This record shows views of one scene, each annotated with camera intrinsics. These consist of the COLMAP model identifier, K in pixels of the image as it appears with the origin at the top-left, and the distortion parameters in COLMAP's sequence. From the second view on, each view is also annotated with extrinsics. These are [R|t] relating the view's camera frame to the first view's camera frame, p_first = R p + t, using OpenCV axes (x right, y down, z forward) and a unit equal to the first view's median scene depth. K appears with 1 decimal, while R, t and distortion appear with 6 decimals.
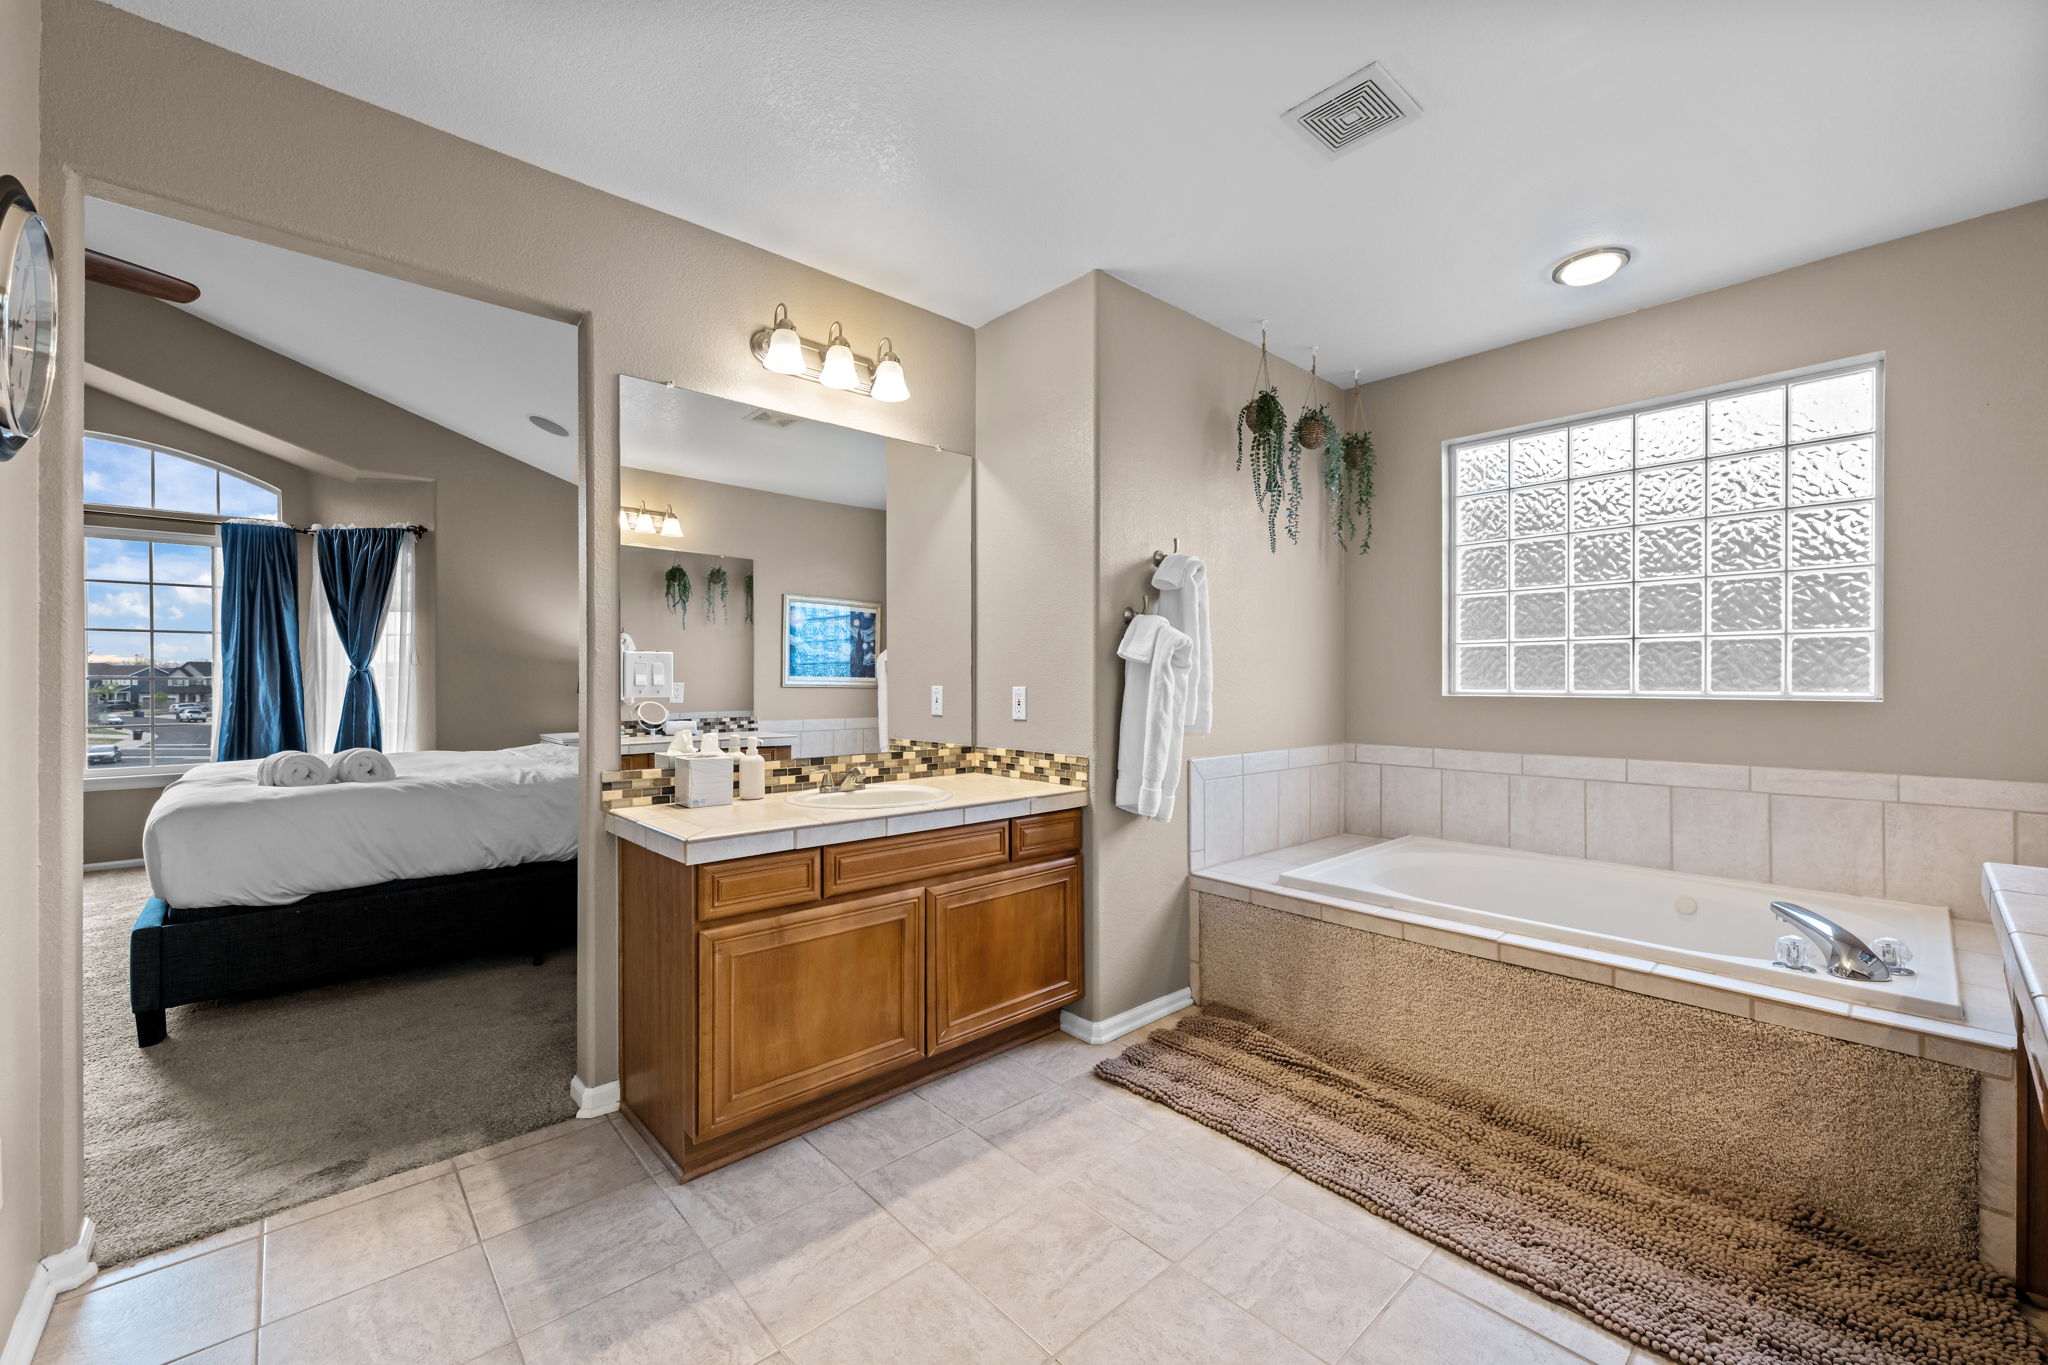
lens RADIAL K [[843.0, 0, 1033.2], [0, 843.0, 684.9], [0, 0, 1]] dist [-0.000591, -0.000249]
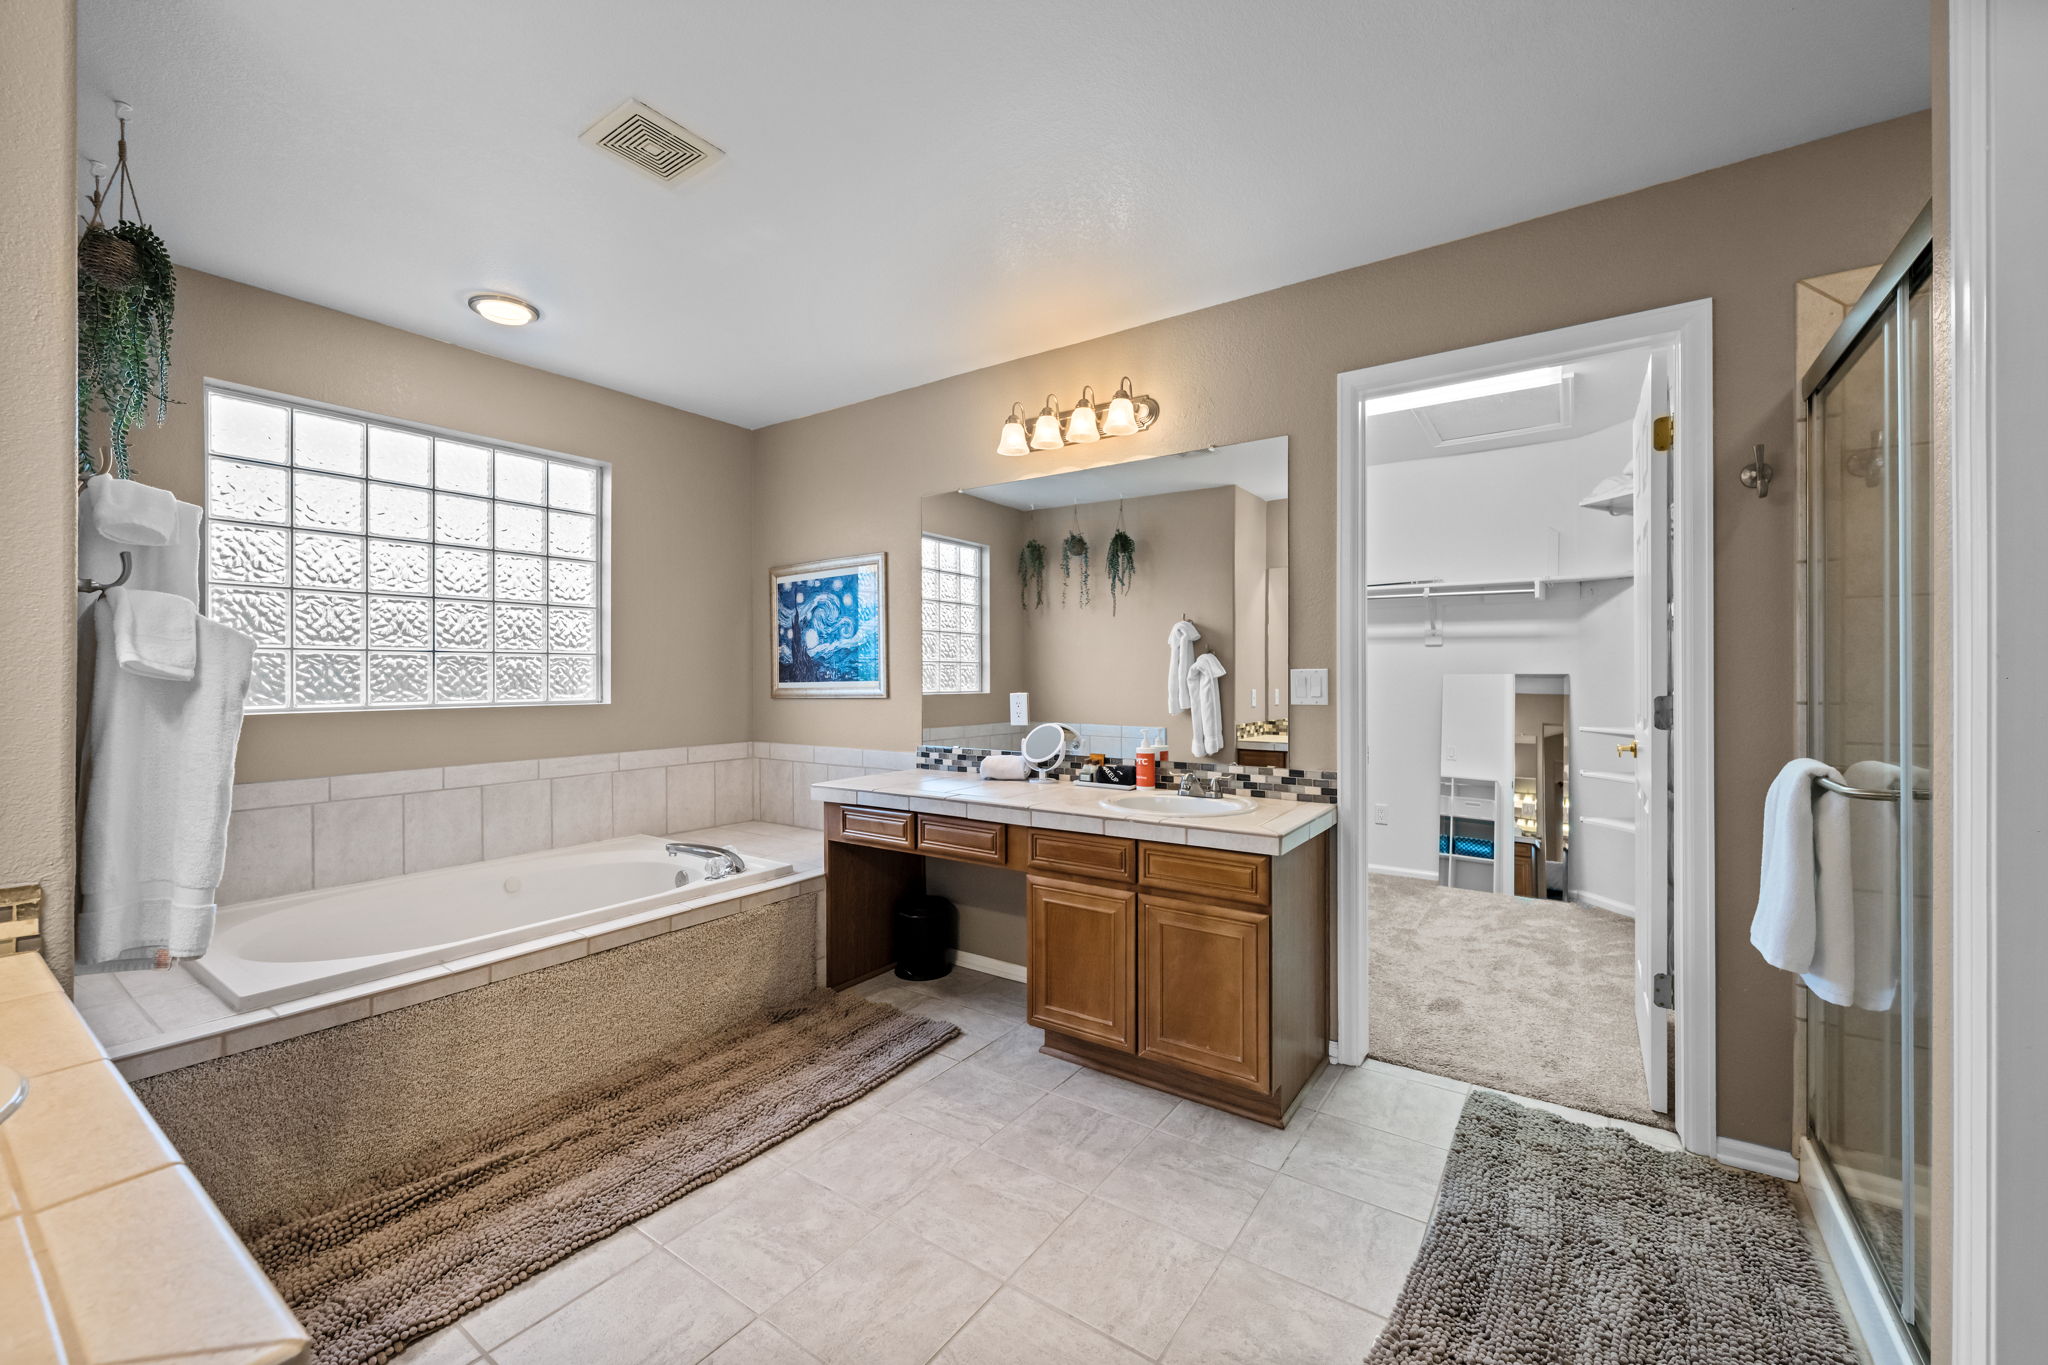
lens RADIAL K [[843.0, 0, 1033.2], [0, 843.0, 684.9], [0, 0, 1]] dist [-0.000591, -0.000249]
pose [[-0.253385, -0.012162, 0.967289, -0.605796], [0.009478, 0.999842, 0.015054, -0.028102], [-0.967319, 0.012982, -0.253229, 0.687208]]
